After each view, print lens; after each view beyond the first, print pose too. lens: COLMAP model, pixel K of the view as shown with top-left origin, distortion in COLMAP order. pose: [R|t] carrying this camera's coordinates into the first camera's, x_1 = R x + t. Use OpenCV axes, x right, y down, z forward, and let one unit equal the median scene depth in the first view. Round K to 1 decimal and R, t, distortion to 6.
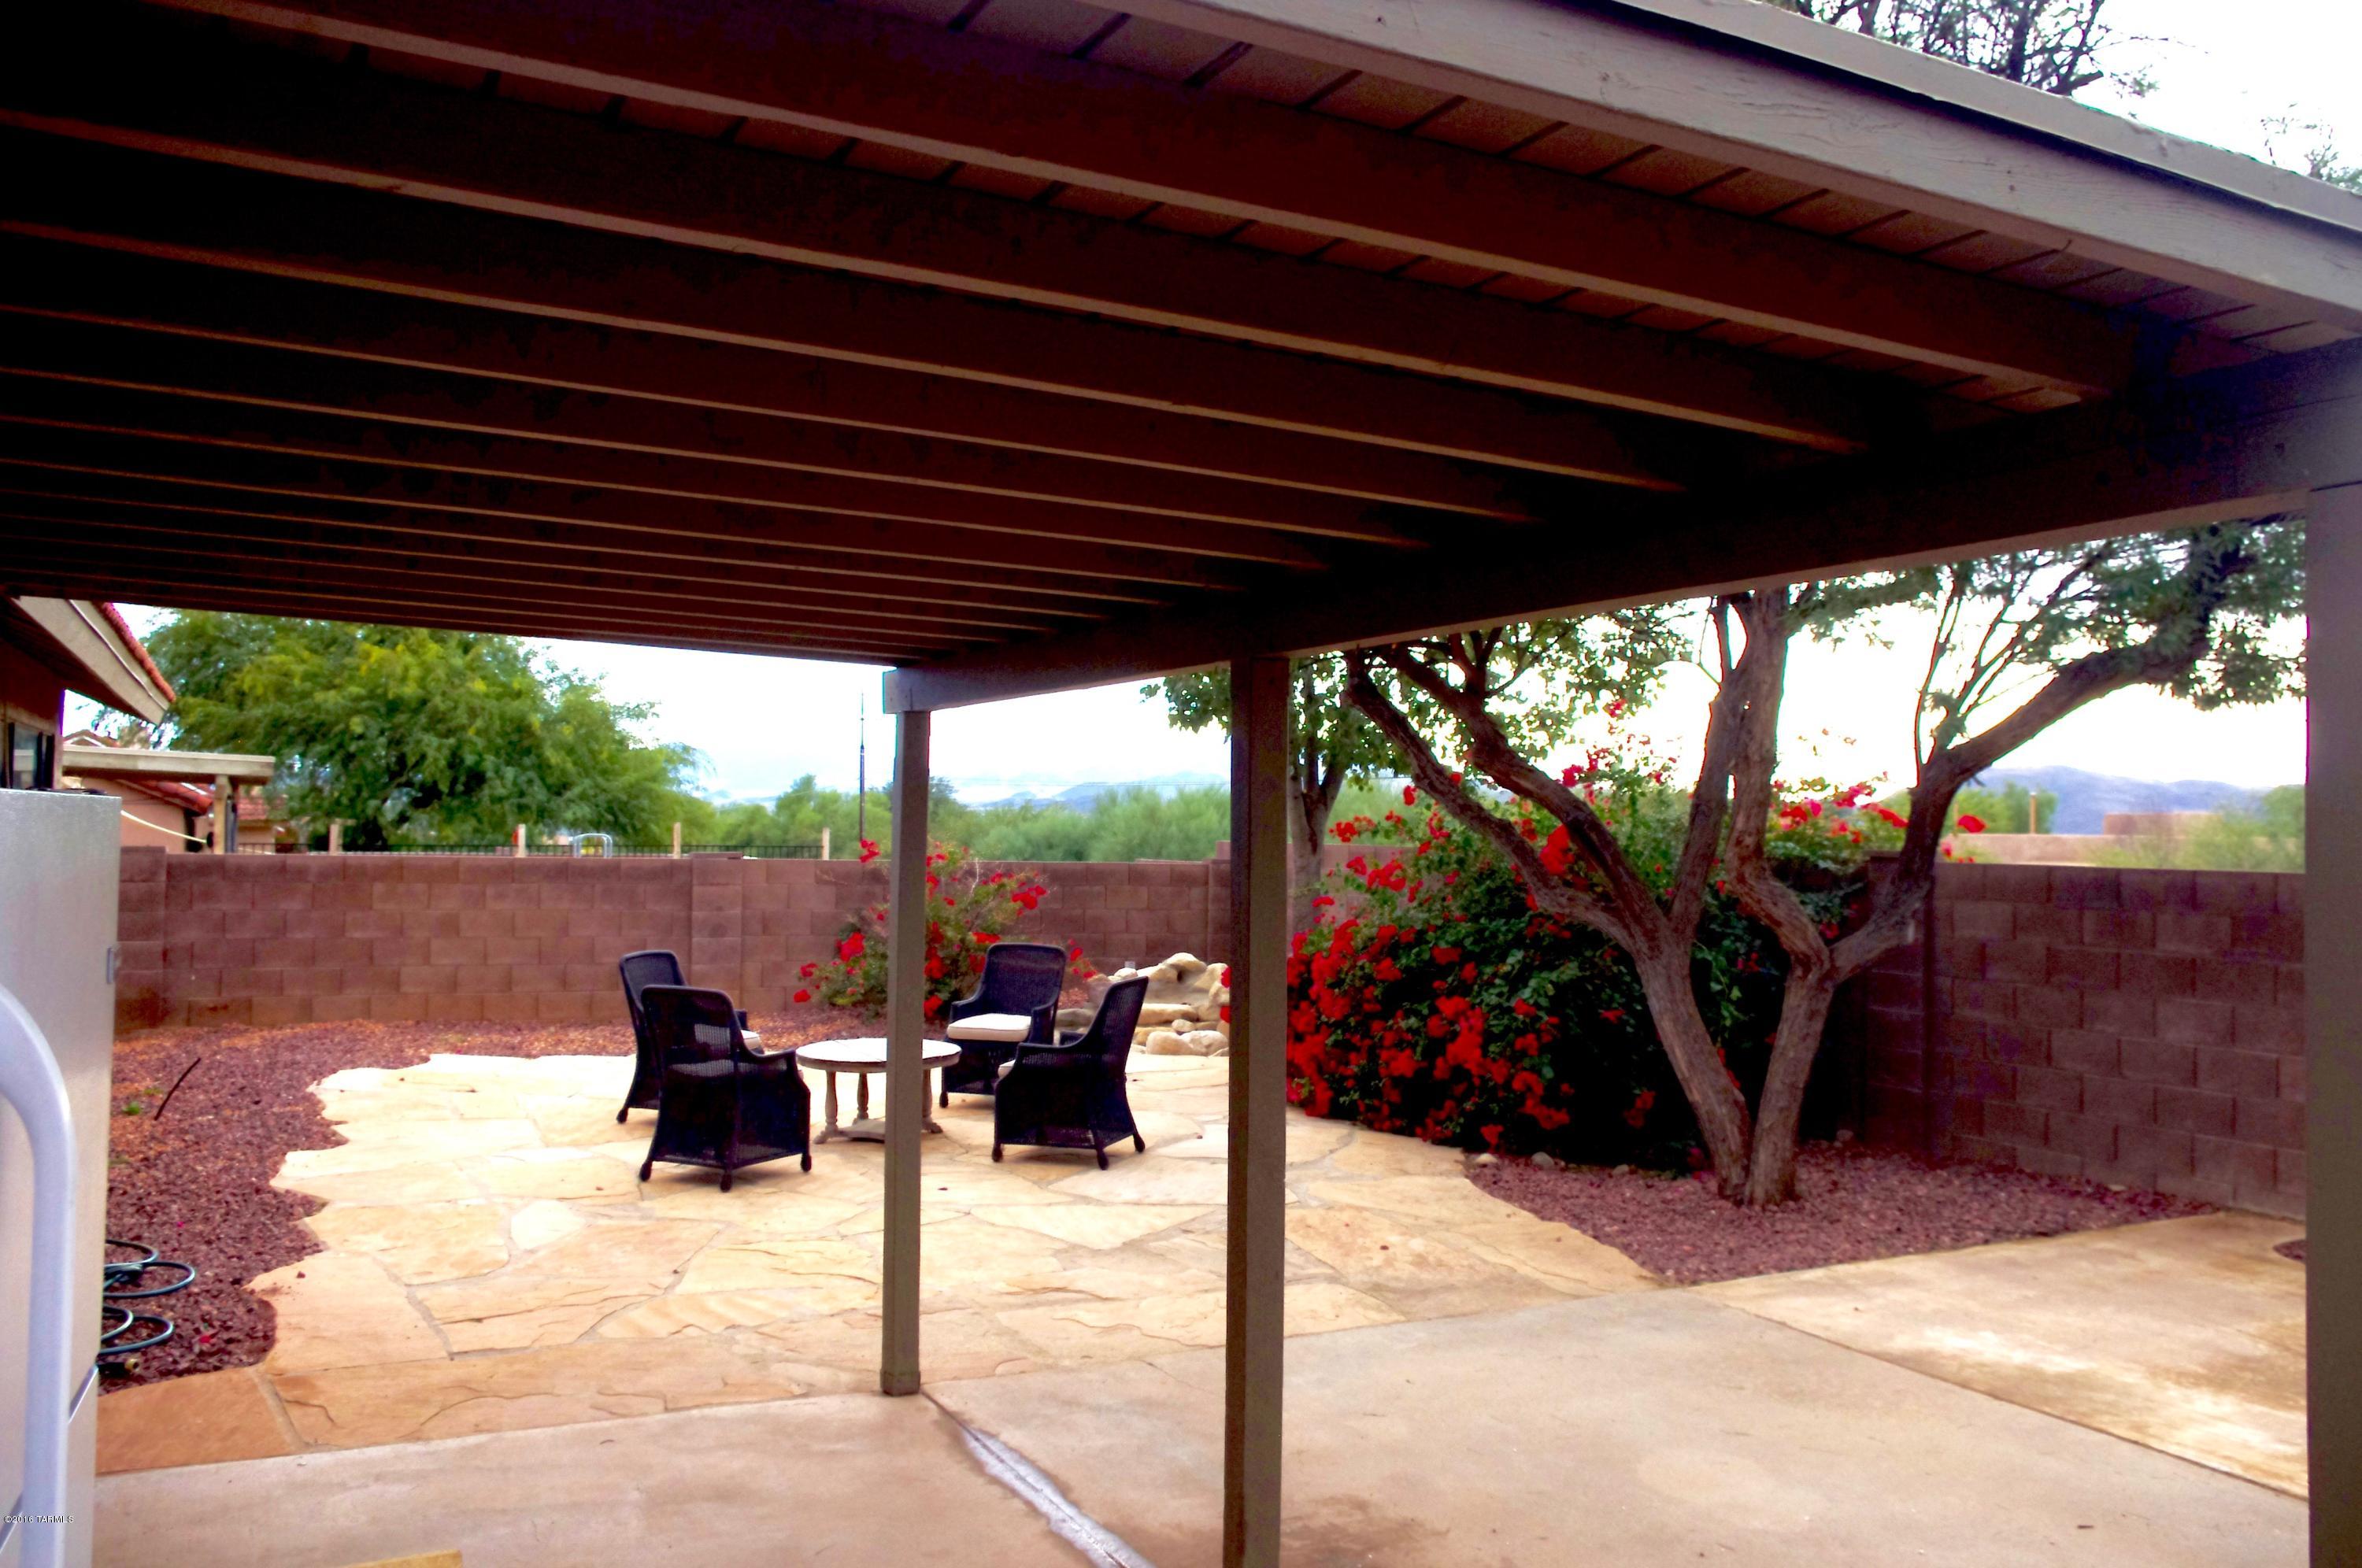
lens RADIAL K [[1856.6, 0, 1182.7], [0, 1856.6, 759.6], [0, 0, 1]] dist [-0.045358, 0.059027]
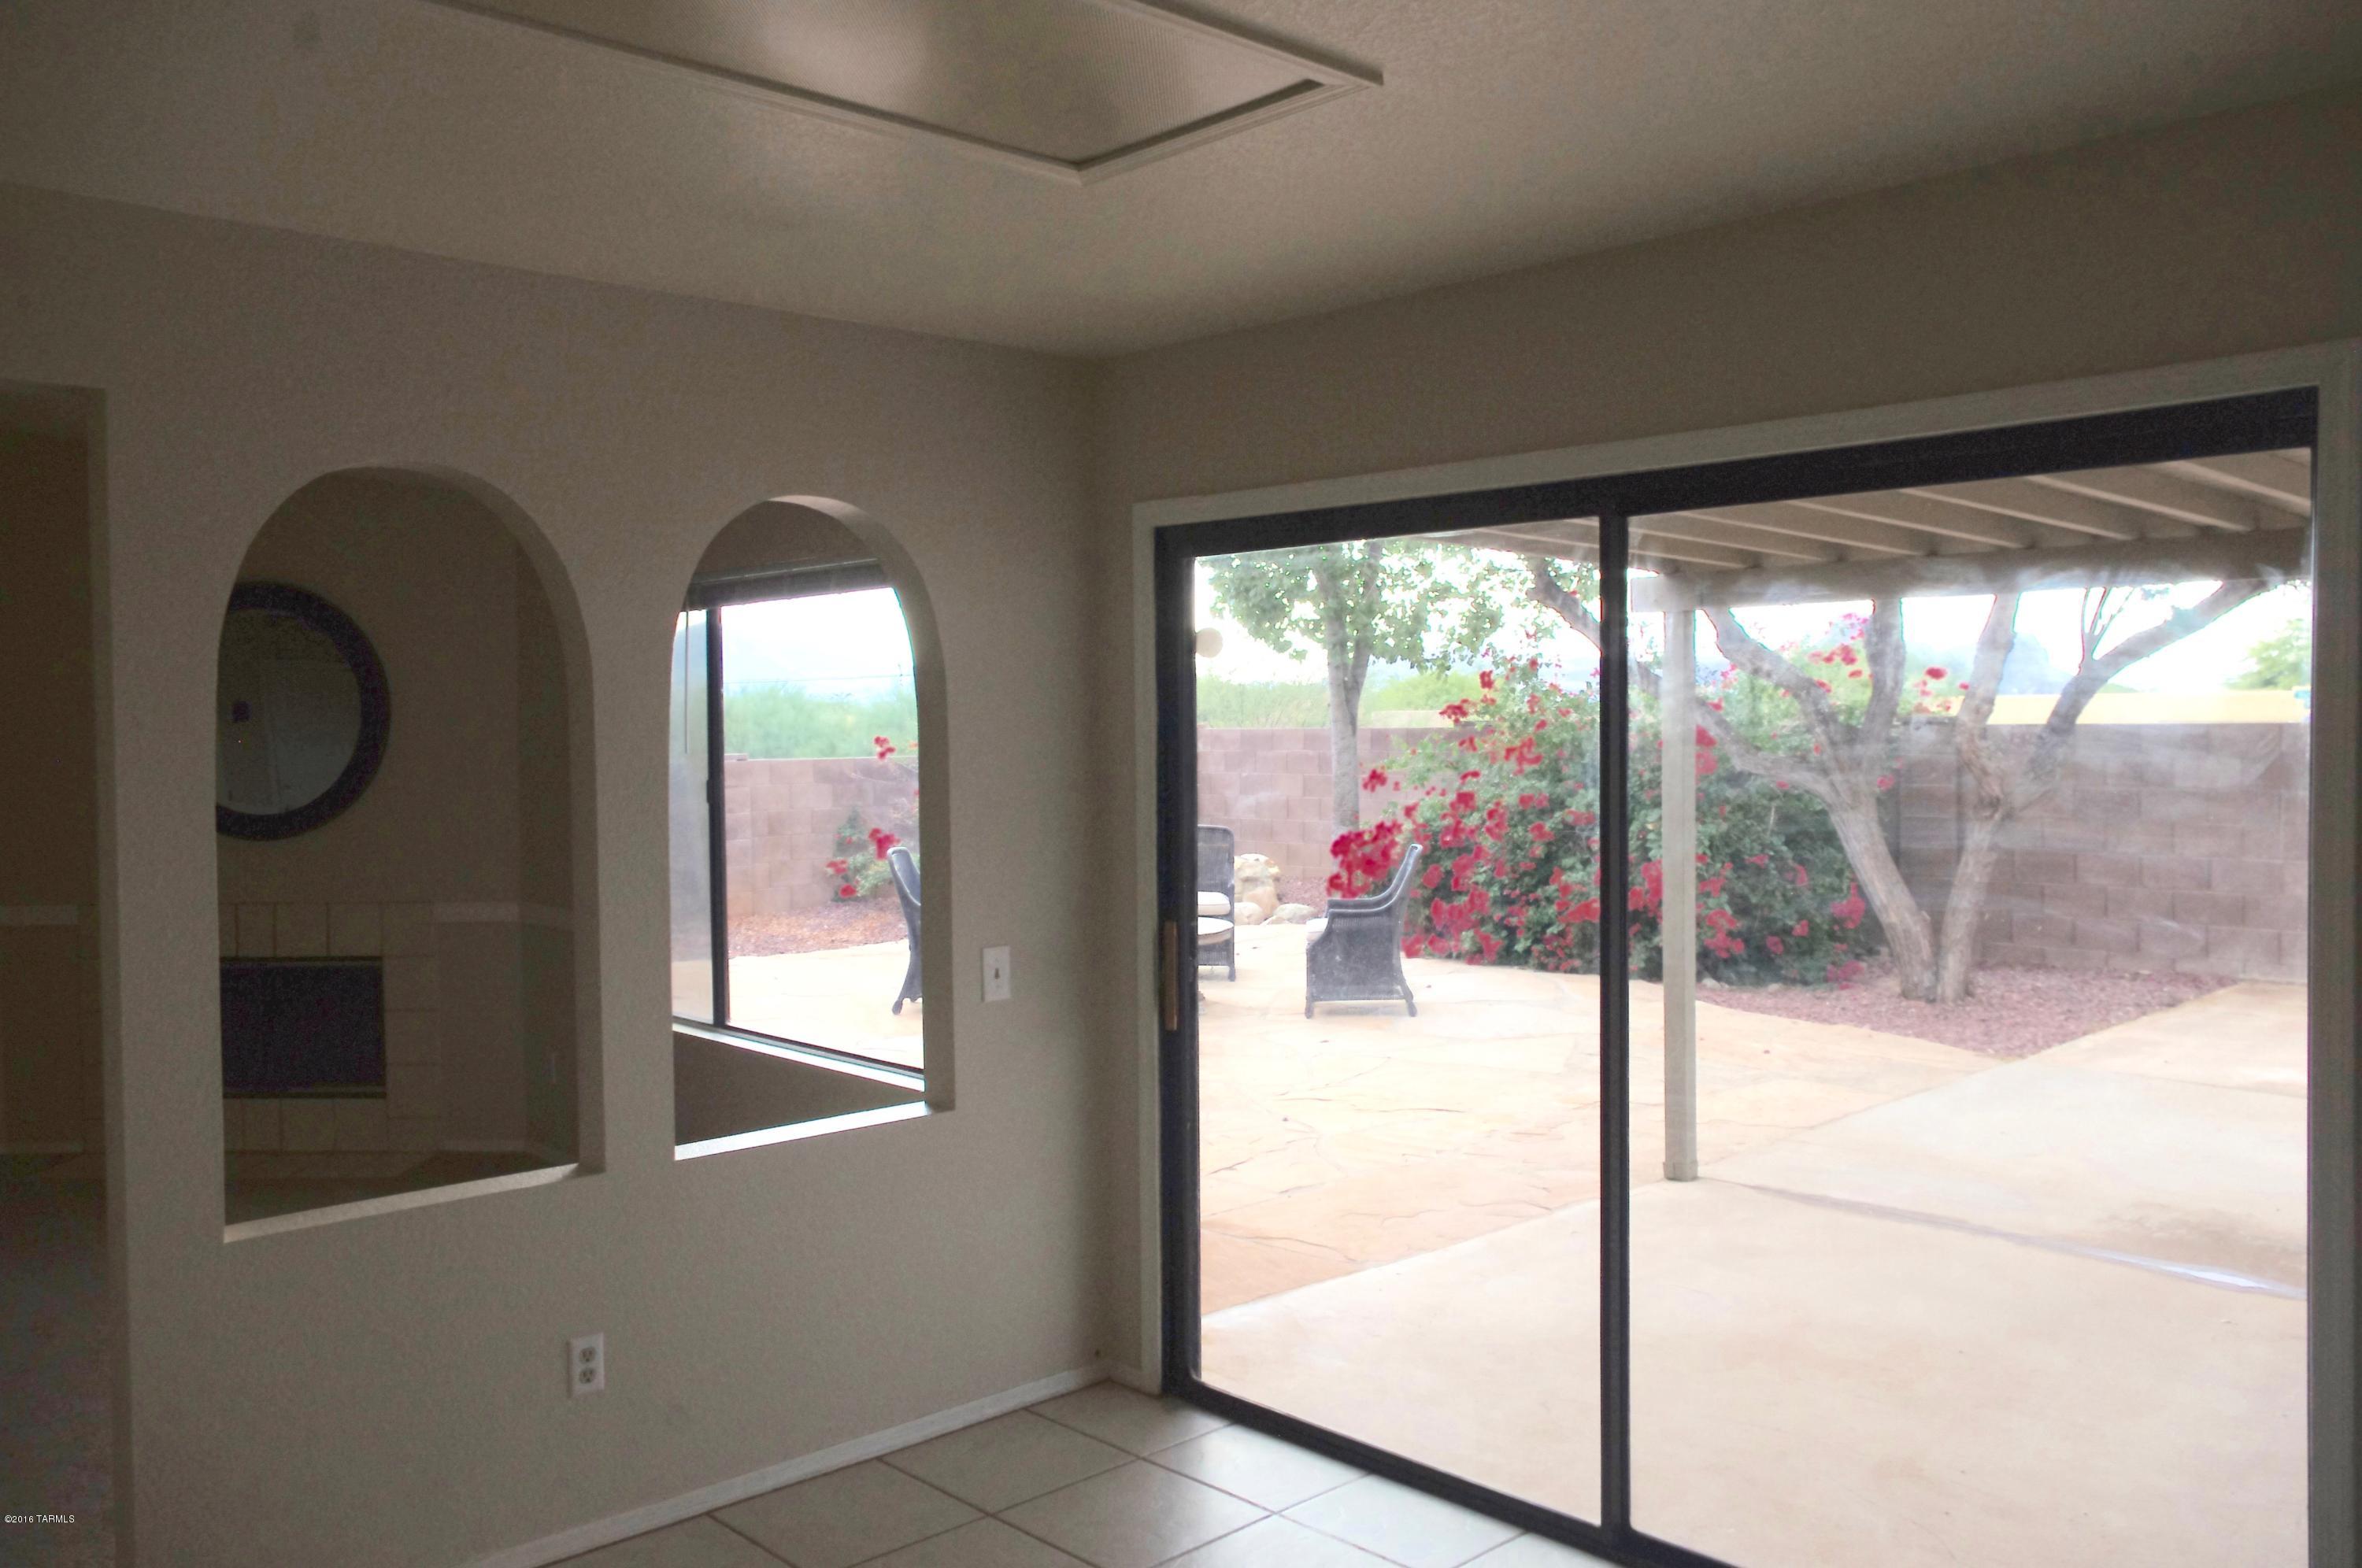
lens RADIAL K [[1856.6, 0, 1182.7], [0, 1856.6, 759.6], [0, 0, 1]] dist [-0.045358, 0.059027]
pose [[0.958012, -0.034718, 0.284617, -0.523056], [0.017904, 0.997949, 0.061466, -0.006116], [-0.286168, -0.053789, 0.956669, -0.027539]]
